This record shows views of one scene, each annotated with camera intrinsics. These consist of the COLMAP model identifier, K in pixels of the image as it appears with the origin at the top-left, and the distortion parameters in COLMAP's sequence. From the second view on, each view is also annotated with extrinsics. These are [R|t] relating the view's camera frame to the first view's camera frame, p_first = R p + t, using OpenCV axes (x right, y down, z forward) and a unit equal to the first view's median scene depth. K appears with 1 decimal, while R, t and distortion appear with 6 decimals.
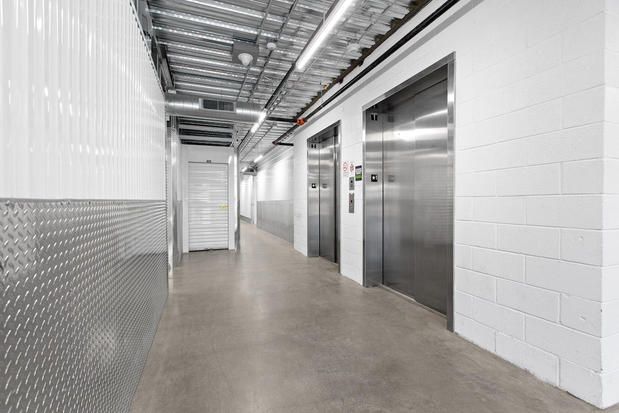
lens RADIAL K [[281.1, 0, 307.3], [0, 281.1, 203.8], [0, 0, 1]] dist [0.002036, -0.000107]
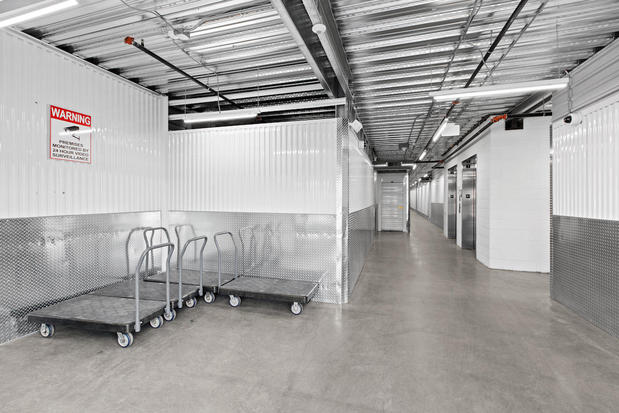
lens RADIAL K [[281.1, 0, 307.2], [0, 281.1, 201.9], [0, 0, 1]] dist [0.002036, -0.000107]
pose [[0.792887, 0.012129, -0.609248, 0.323809], [-0.010165, 0.999926, 0.006678, -0.029530], [0.609284, 0.000899, 0.792951, -0.779522]]
